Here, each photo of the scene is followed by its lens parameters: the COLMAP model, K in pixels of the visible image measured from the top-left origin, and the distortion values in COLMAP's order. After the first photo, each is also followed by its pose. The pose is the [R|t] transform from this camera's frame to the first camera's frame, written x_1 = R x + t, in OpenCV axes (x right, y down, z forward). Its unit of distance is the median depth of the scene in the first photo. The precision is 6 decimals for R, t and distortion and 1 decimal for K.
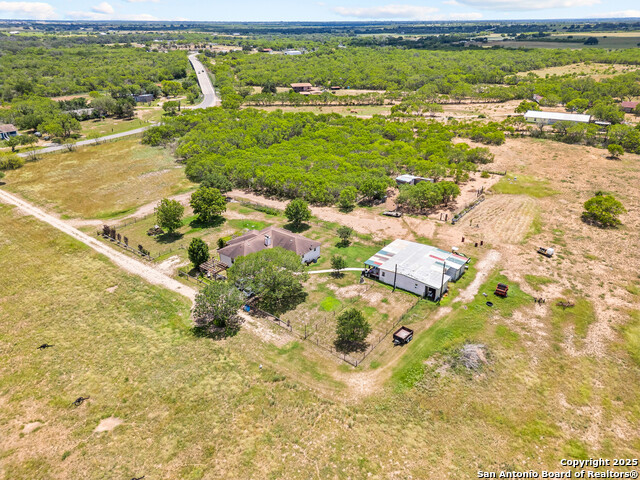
lens RADIAL K [[445.4, 0, 320.0], [0, 445.4, 240.0], [0, 0, 1]] dist [0.072389, -0.067211]
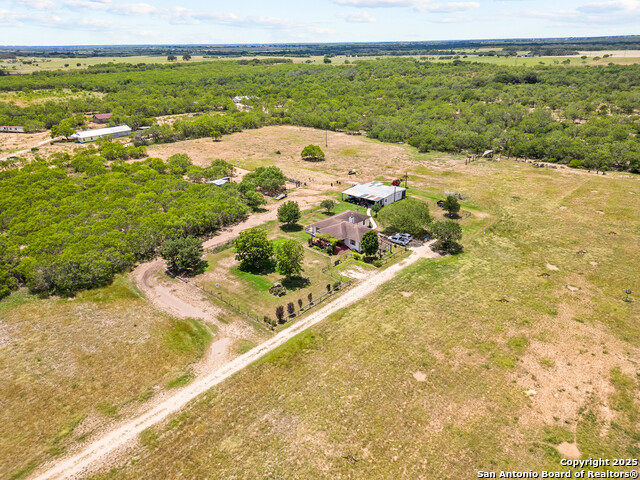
lens RADIAL K [[445.4, 0, 320.0], [0, 445.4, 240.0], [0, 0, 1]] dist [0.072389, -0.067211]
pose [[0.085502, -0.398372, 0.913230, -1.256499], [0.451290, 0.832655, 0.320971, -0.382702], [-0.888272, 0.384688, 0.250976, 0.793668]]
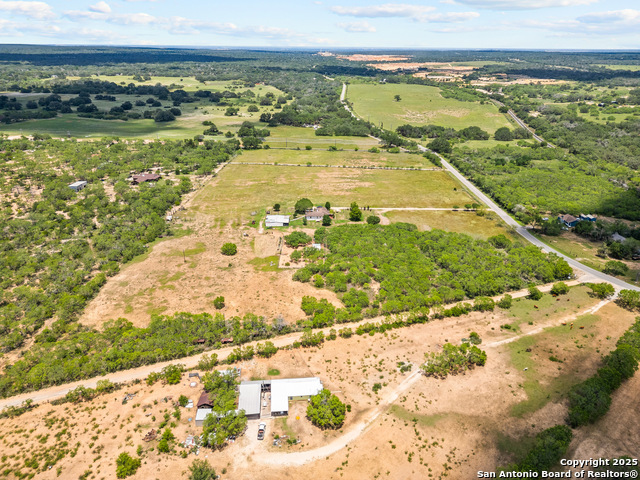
lens RADIAL K [[445.4, 0, 320.0], [0, 445.4, 240.0], [0, 0, 1]] dist [0.072389, -0.067211]
pose [[-0.774491, 0.238665, -0.585835, 1.918571], [-0.290014, 0.689074, 0.664130, -2.117464], [0.562189, 0.684263, -0.464465, 2.754963]]
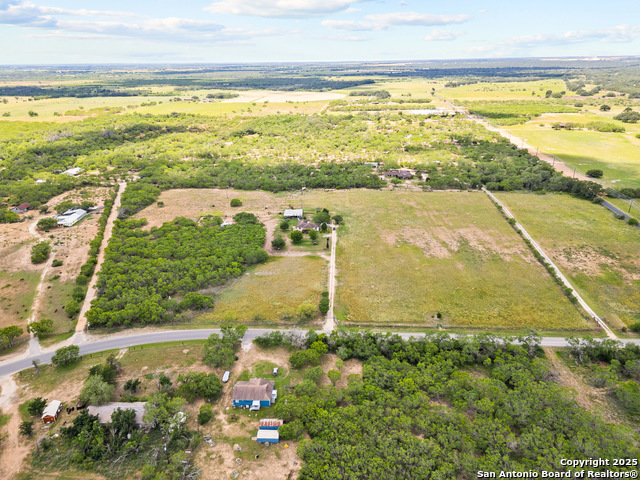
lens RADIAL K [[445.4, 0, 320.0], [0, 445.4, 240.0], [0, 0, 1]] dist [0.072389, -0.067211]
pose [[-0.593182, -0.288957, 0.751425, -2.821562], [0.366305, 0.734284, 0.571530, -1.848910], [-0.716907, 0.614272, -0.329718, 2.166369]]
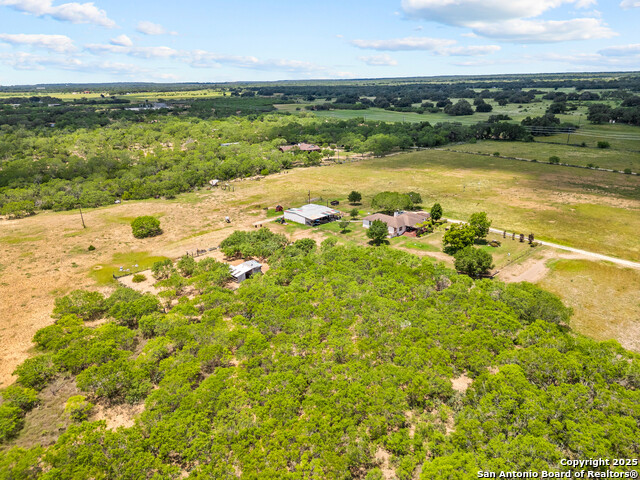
lens RADIAL K [[445.4, 0, 320.0], [0, 445.4, 240.0], [0, 0, 1]] dist [0.072389, -0.067211]
pose [[-0.987759, -0.028056, 0.153443, -0.100893], [0.090117, 0.700288, 0.708149, -1.100342], [-0.127322, 0.713309, -0.689188, 2.215533]]
